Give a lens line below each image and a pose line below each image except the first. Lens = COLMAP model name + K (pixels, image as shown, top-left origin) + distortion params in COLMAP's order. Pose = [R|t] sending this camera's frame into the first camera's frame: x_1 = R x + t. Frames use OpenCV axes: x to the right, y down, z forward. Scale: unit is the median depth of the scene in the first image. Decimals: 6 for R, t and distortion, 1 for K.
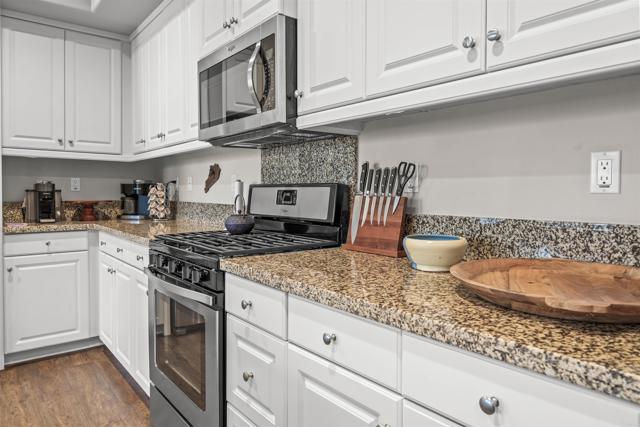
lens RADIAL K [[429.8, 0, 318.6], [0, 429.8, 200.8], [0, 0, 1]] dist [0.001362, -0.000743]
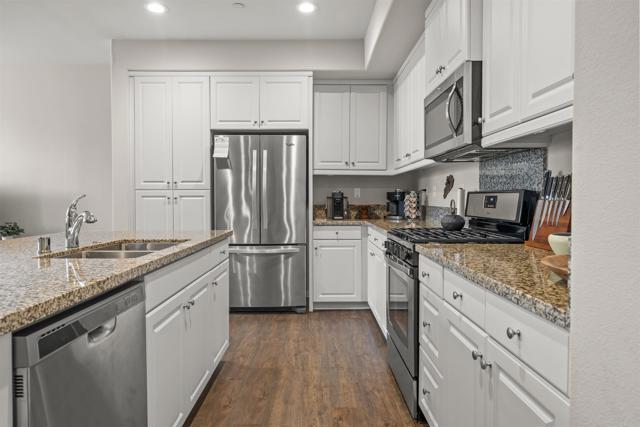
lens RADIAL K [[405.2, 0, 320.0], [0, 405.2, 213.5], [0, 0, 1]] dist [-0.000797, -0.000176]
pose [[0.788299, 0.020429, -0.614953, 0.236897], [-0.011442, 0.999763, 0.018546, 0.008456], [0.615186, -0.007583, 0.788346, -0.181393]]
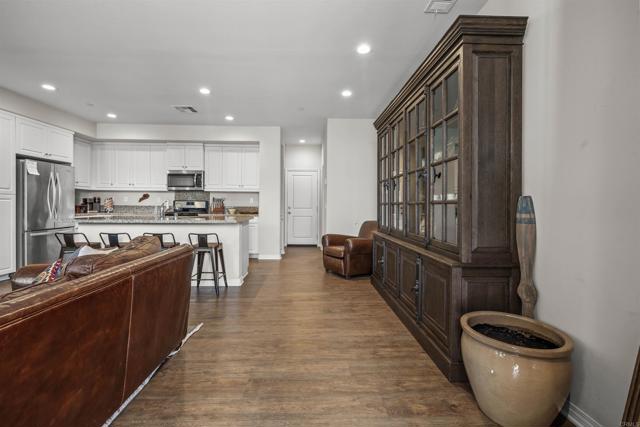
lens RADIAL K [[276.6, 0, 319.6], [0, 276.6, 204.7], [0, 0, 1]] dist [-0.000028, -0.000002]
pose [[0.591867, 0.004316, 0.806024, -1.542497], [0.008028, 0.999905, -0.011248, 0.044399], [-0.805996, 0.013128, 0.591775, -1.728542]]
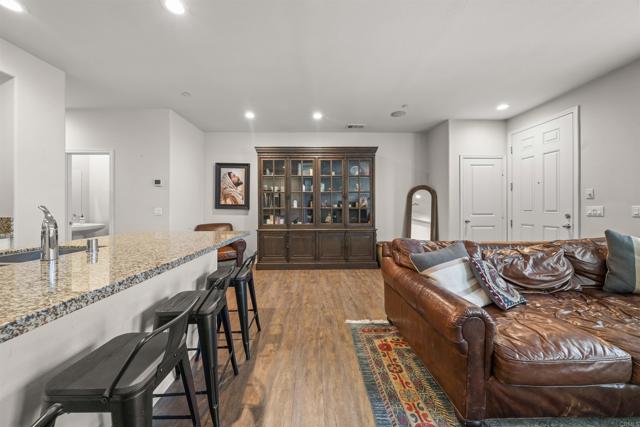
lens RADIAL K [[219.3, 0, 319.2], [0, 219.3, 208.6], [0, 0, 1]] dist [0.001052, 0.000024]
pose [[-0.804473, -0.000625, 0.593989, -1.399102], [0.011669, 0.999790, 0.016856, -0.003622], [-0.593874, 0.020491, -0.804297, 0.166627]]
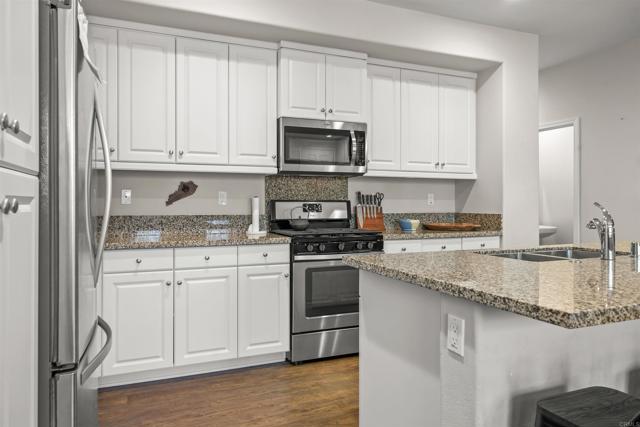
lens RADIAL K [[429.4, 0, 318.4], [0, 429.4, 204.3], [0, 0, 1]] dist [0.001852, 0.000603]
pose [[0.269604, -0.000317, 0.962971, -1.672475], [0.020861, 0.999767, -0.005512, -0.011937], [-0.962745, 0.021575, 0.269548, 0.484865]]
